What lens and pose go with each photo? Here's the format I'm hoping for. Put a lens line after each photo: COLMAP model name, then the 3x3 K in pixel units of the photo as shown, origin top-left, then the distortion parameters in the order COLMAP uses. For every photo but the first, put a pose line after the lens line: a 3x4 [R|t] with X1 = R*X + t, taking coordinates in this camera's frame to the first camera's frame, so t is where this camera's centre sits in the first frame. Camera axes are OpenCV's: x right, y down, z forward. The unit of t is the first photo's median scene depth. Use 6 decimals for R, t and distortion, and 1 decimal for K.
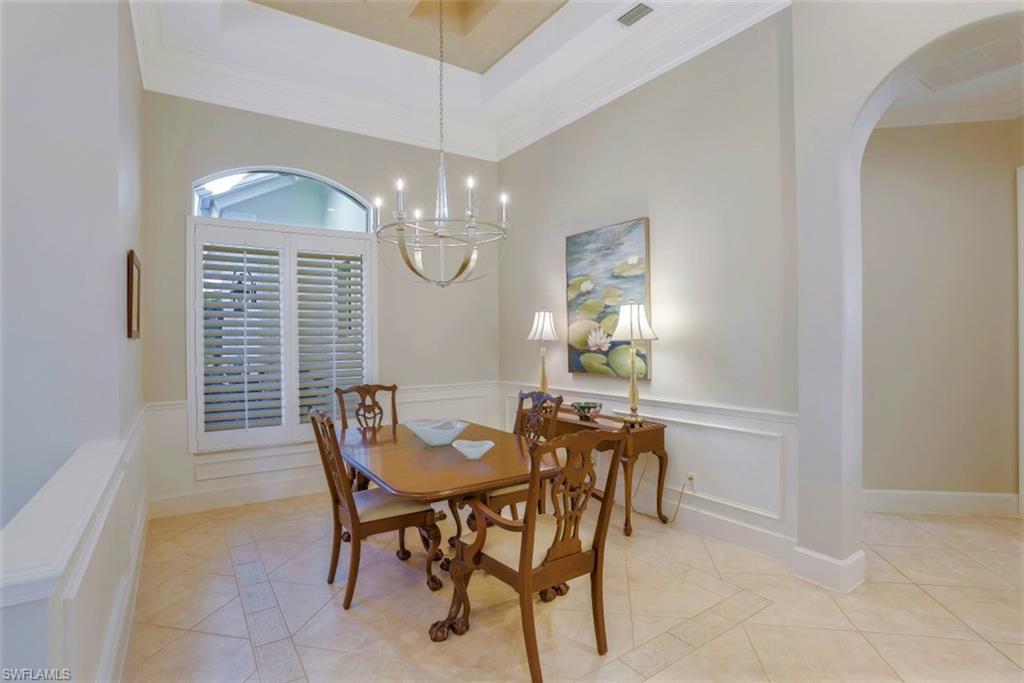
lens RADIAL K [[502.7, 0, 512.0], [0, 502.7, 341.5], [0, 0, 1]] dist [-0.022126, 0.000348]
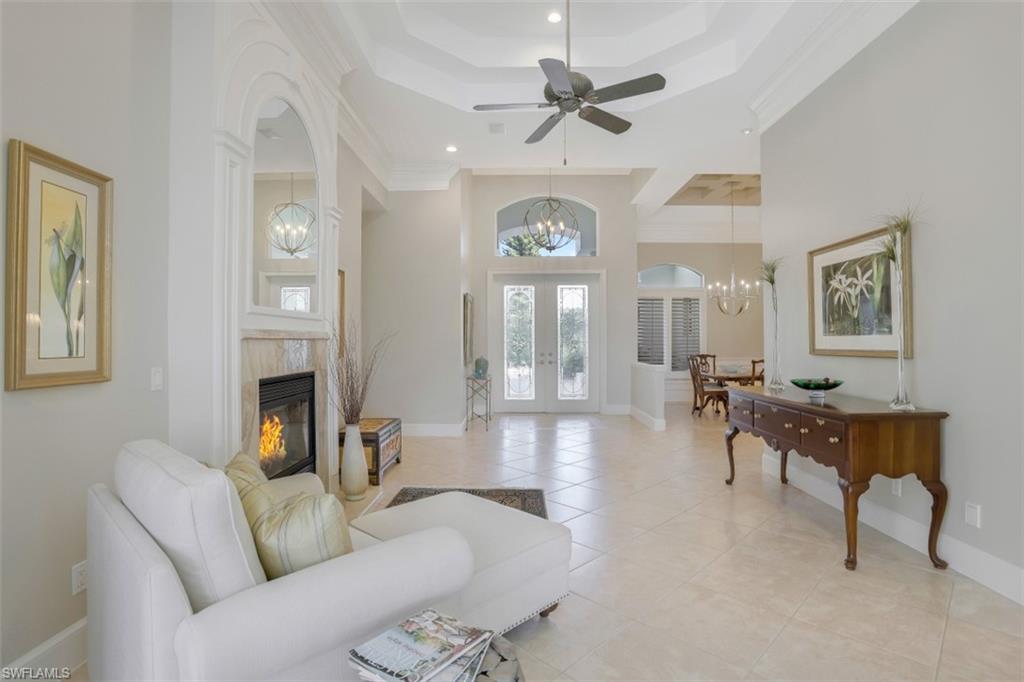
lens RADIAL K [[502.7, 0, 512.0], [0, 502.7, 341.0], [0, 0, 1]] dist [-0.022126, 0.000348]
pose [[0.820718, 0.005215, -0.571310, 0.374406], [-0.003090, 0.999984, 0.004689, 0.007418], [0.571325, -0.002083, 0.820721, -1.670570]]
